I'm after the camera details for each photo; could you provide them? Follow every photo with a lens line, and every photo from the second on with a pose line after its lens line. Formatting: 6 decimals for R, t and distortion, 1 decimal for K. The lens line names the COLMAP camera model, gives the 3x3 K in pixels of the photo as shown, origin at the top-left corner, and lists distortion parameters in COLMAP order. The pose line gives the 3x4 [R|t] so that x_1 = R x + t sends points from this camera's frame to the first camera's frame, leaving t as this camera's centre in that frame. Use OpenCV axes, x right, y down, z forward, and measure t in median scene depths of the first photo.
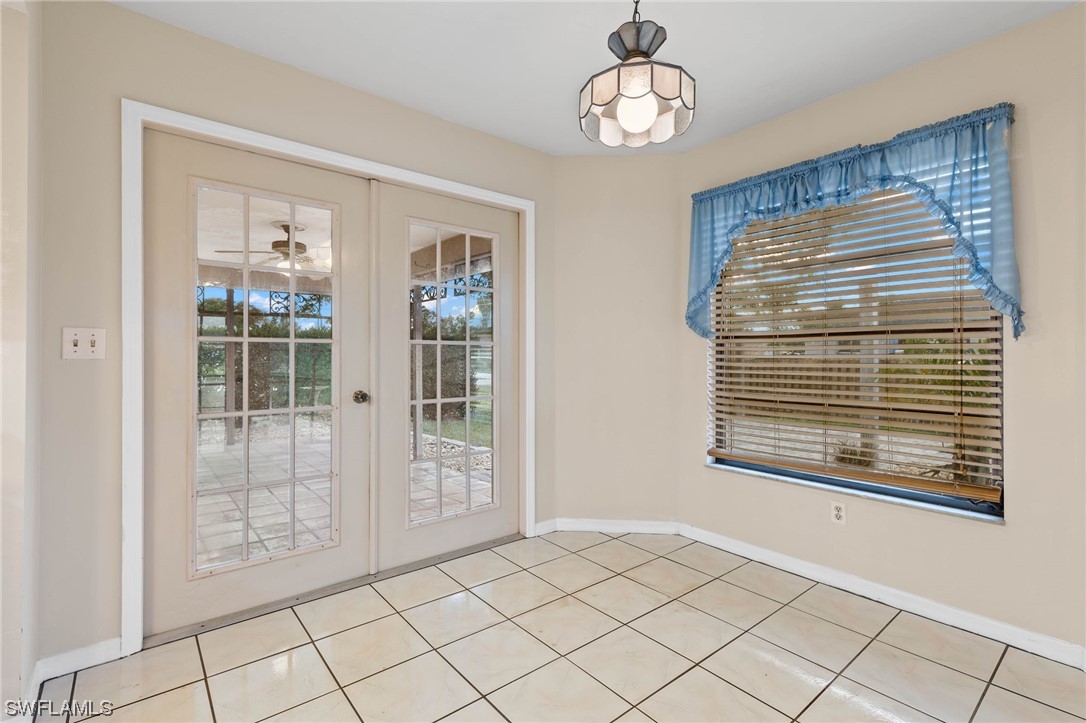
lens RADIAL K [[495.6, 0, 546.4], [0, 495.6, 352.5], [0, 0, 1]] dist [-0.001338, 0.000268]
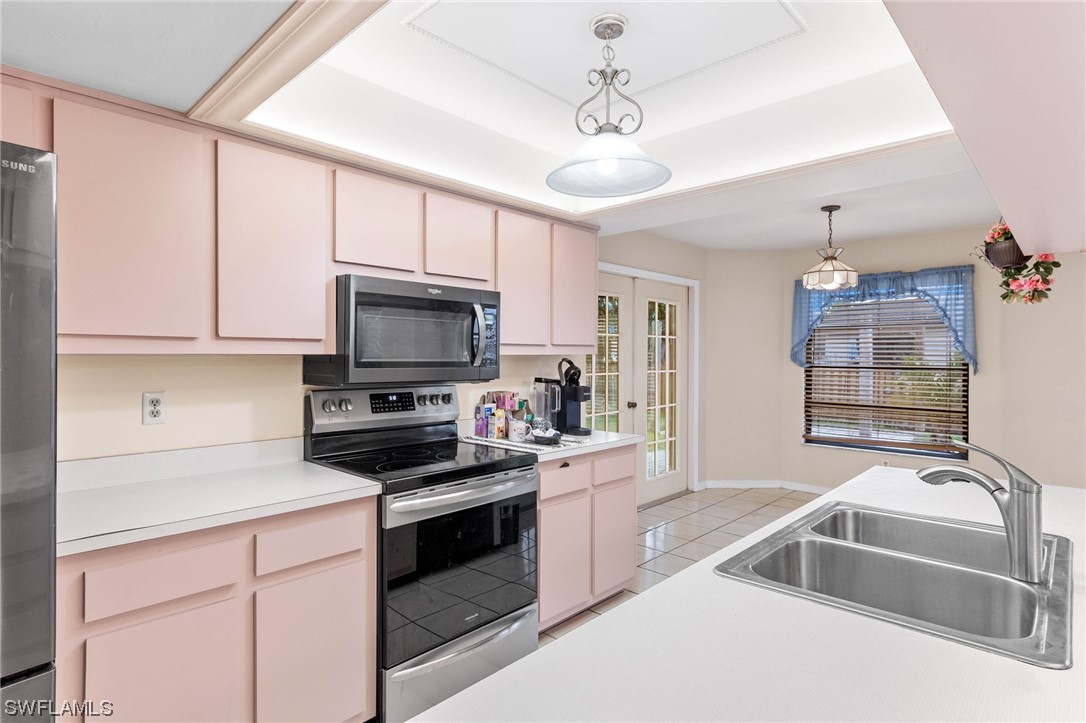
lens RADIAL K [[561.9, 0, 545.3], [0, 561.9, 354.1], [0, 0, 1]] dist [0.000504, 0.000444]
pose [[0.992208, 0.001693, 0.124585, -0.986718], [-0.002674, 0.999967, 0.007707, -0.109355], [-0.124567, -0.007980, 0.992179, -0.973111]]
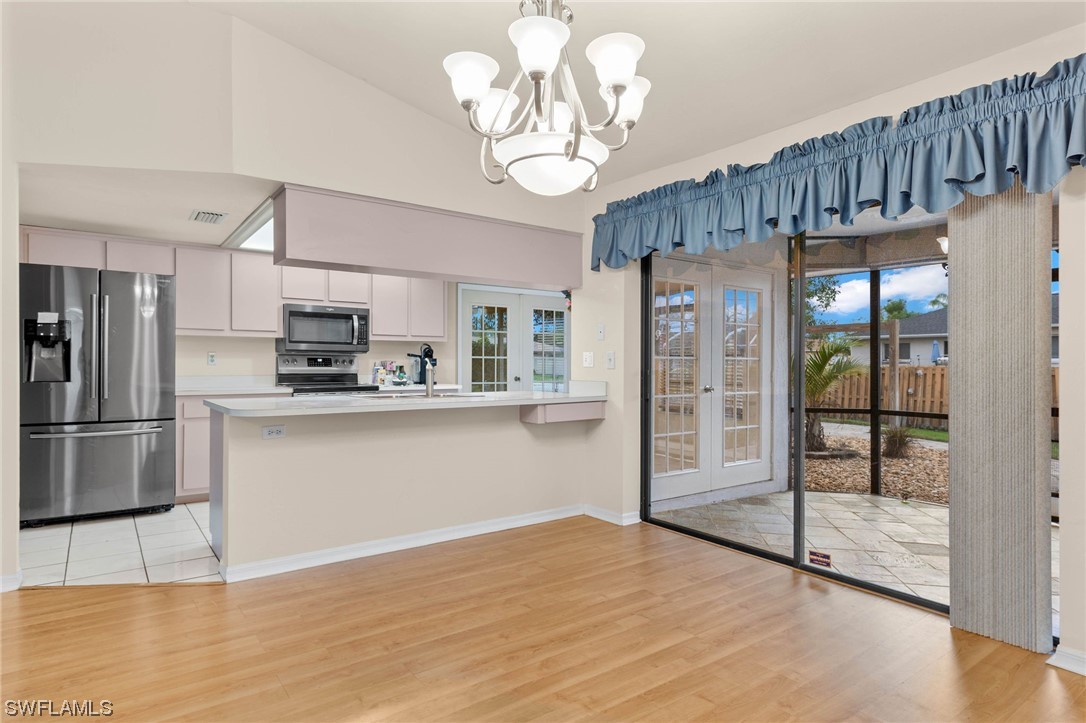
lens RADIAL K [[597.4, 0, 543.0], [0, 597.4, 361.5], [0, 0, 1]] dist [0.003023, 0.000424]
pose [[0.998175, 0.001158, -0.060369, -0.053206], [-0.000774, 0.999979, 0.006384, -0.022861], [0.060375, -0.006325, 0.998156, -2.280941]]
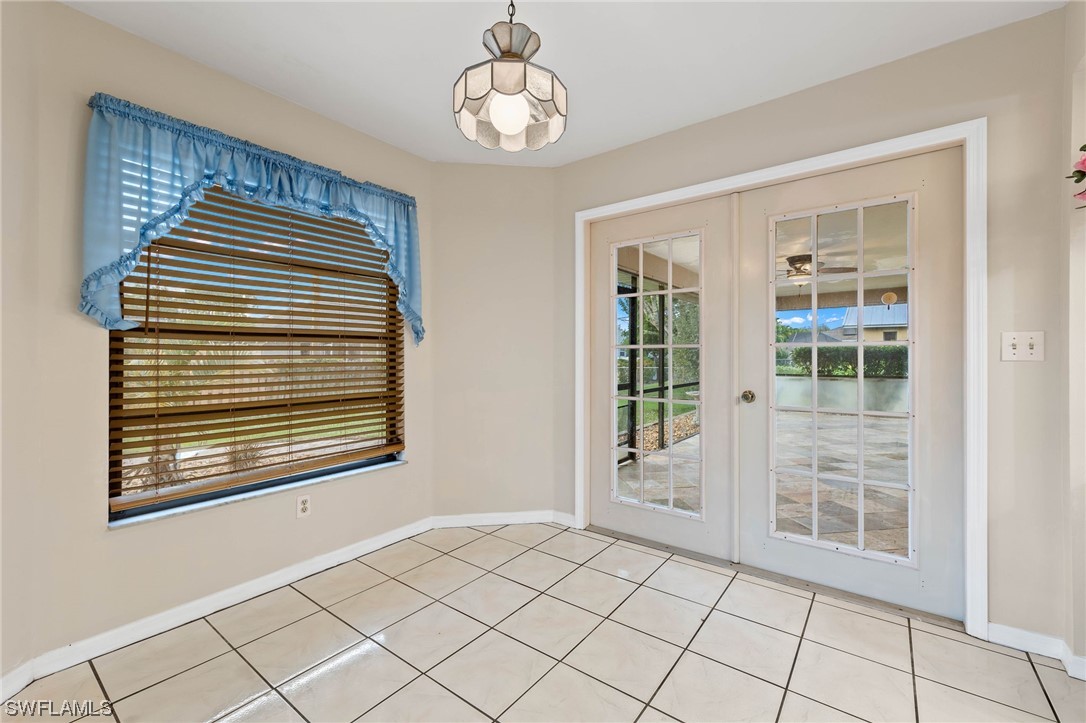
lens RADIAL K [[449.1, 0, 548.1], [0, 449.1, 351.9], [0, 0, 1]] dist [0.001675, 0.000221]
pose [[-0.235319, 0.006188, 0.971898, -0.483858], [-0.007338, 0.999940, -0.008144, 0.002061], [-0.971890, -0.009048, -0.235260, 0.764989]]
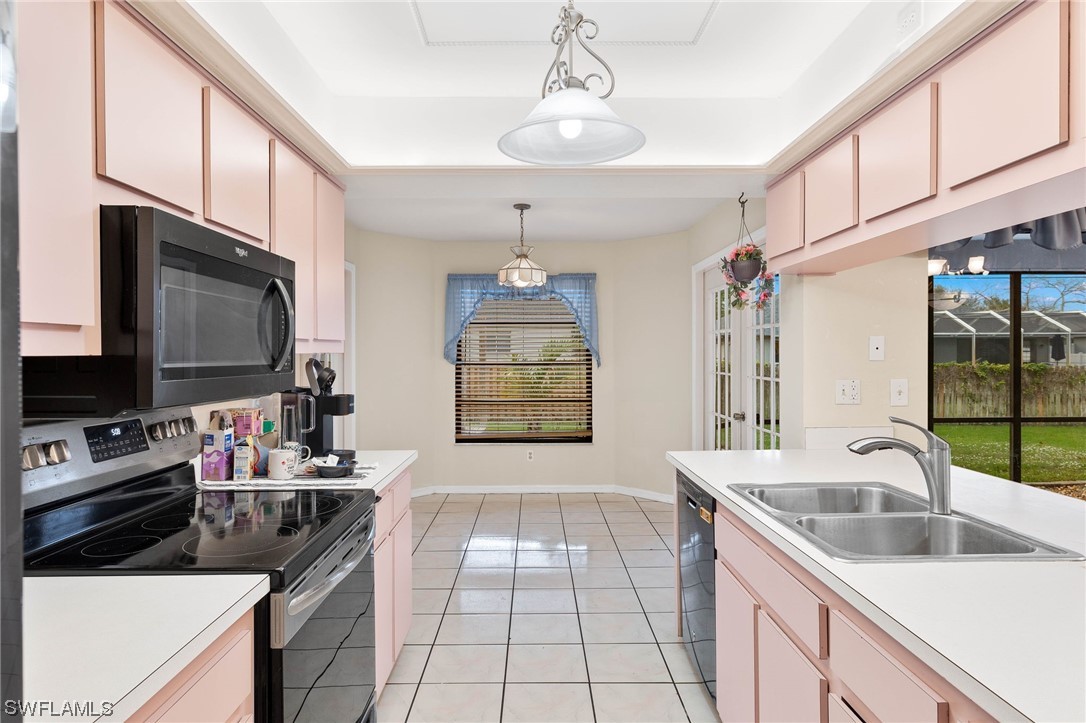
lens RADIAL K [[633.1, 0, 539.0], [0, 633.1, 355.8], [0, 0, 1]] dist [-0.002499, -0.000234]
pose [[0.630489, -0.008153, 0.776156, -1.407712], [-0.002065, 0.999924, 0.012181, -0.107774], [-0.776196, -0.009283, 0.630424, -0.638822]]
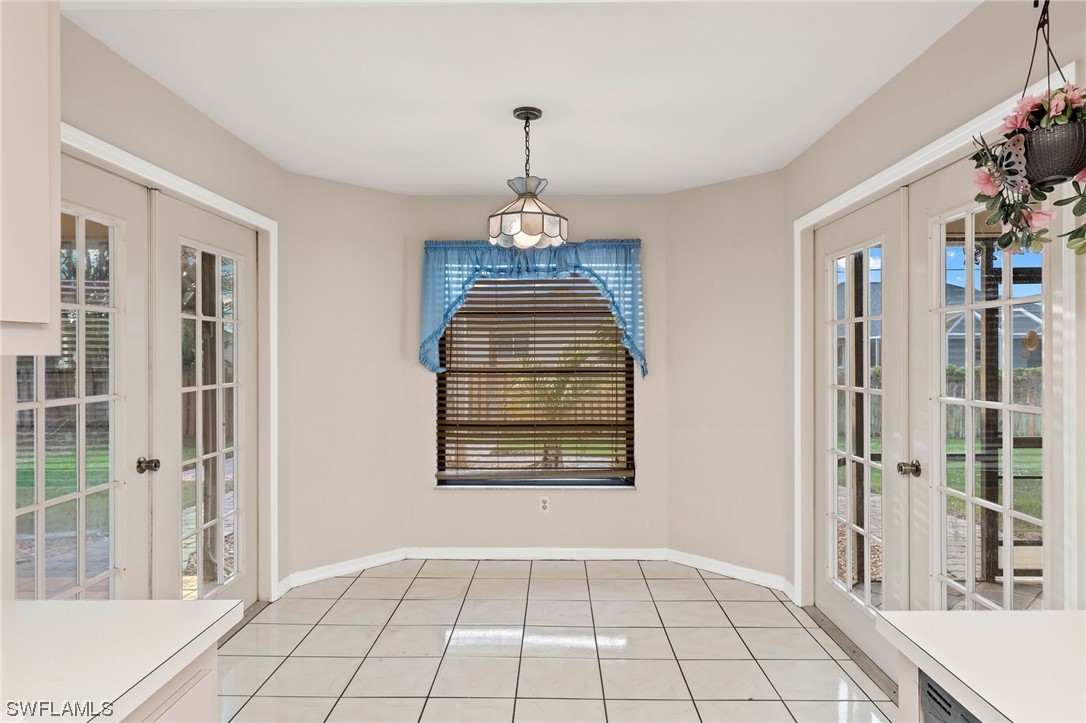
lens RADIAL K [[657.2, 0, 544.3], [0, 657.2, 355.9], [0, 0, 1]] dist [0.004440, 0.001360]
pose [[0.649546, -0.004047, 0.760312, -0.817705], [-0.002714, 0.999967, 0.007641, -0.101313], [-0.760318, -0.007027, 0.649513, -0.171980]]
